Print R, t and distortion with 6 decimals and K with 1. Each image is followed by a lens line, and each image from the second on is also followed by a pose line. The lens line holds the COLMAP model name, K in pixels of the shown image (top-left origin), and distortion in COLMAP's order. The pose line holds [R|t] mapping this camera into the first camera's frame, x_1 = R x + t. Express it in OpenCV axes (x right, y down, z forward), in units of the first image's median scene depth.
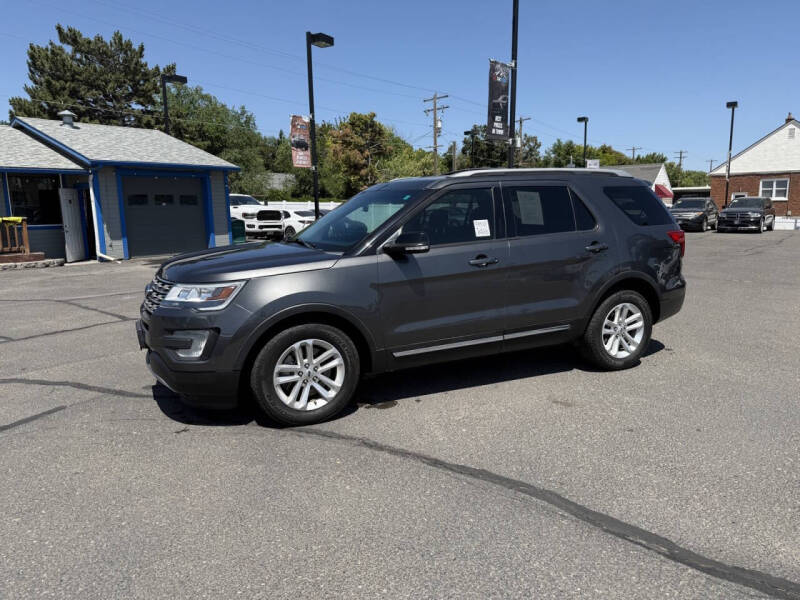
lens RADIAL K [[562.3, 0, 400.0], [0, 562.3, 300.0], [0, 0, 1]] dist [0.042298, -0.054033]
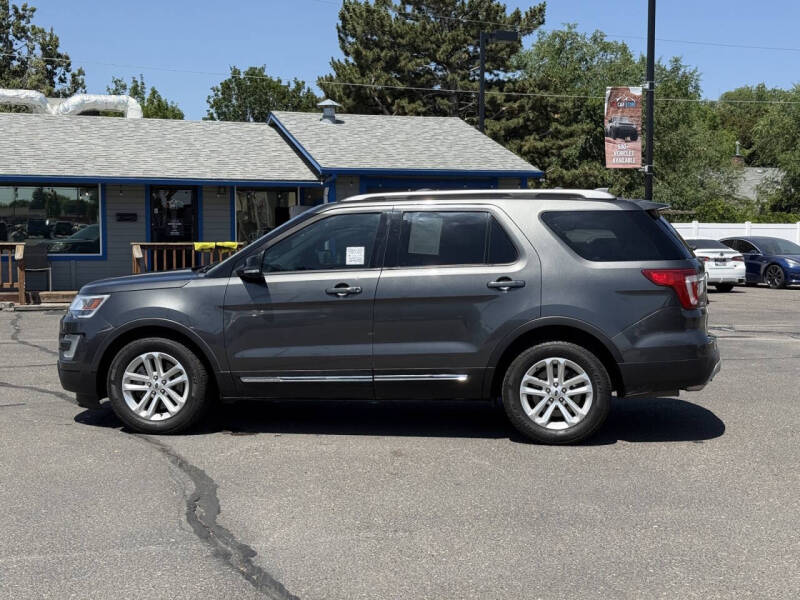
lens RADIAL K [[1100.8, 0, 400.0], [0, 1100.8, 300.0], [0, 0, 1]] dist [0.185964, -0.394009]
pose [[0.832757, 0.044922, -0.551813, 1.036407], [-0.101447, 0.992209, -0.072323, 0.057578], [0.544265, 0.116207, 0.830826, -0.383433]]
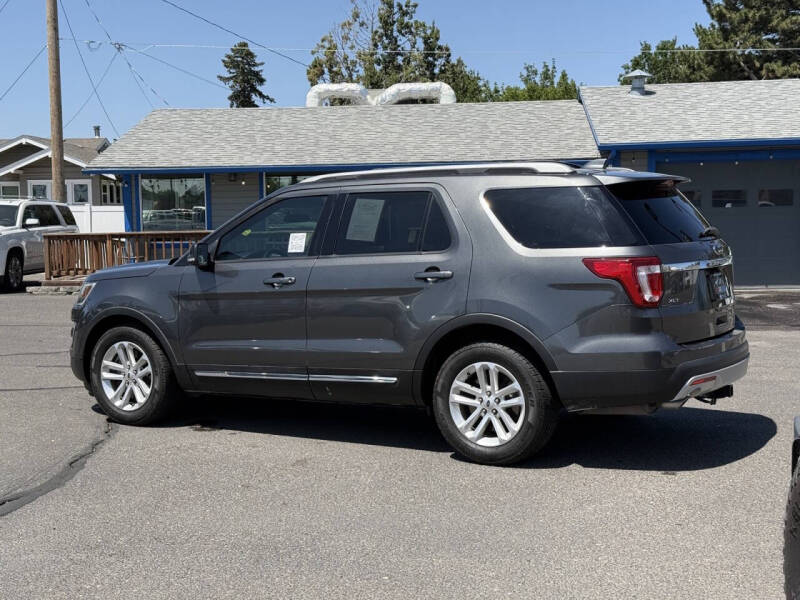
lens RADIAL K [[1100.8, 0, 400.0], [0, 1100.8, 300.0], [0, 0, 1]] dist [0.185964, -0.394009]
pose [[0.551843, 0.064160, -0.831476, 1.384269], [-0.129275, 0.991565, -0.009285, -0.040692], [0.823867, 0.112613, 0.555483, 0.191474]]
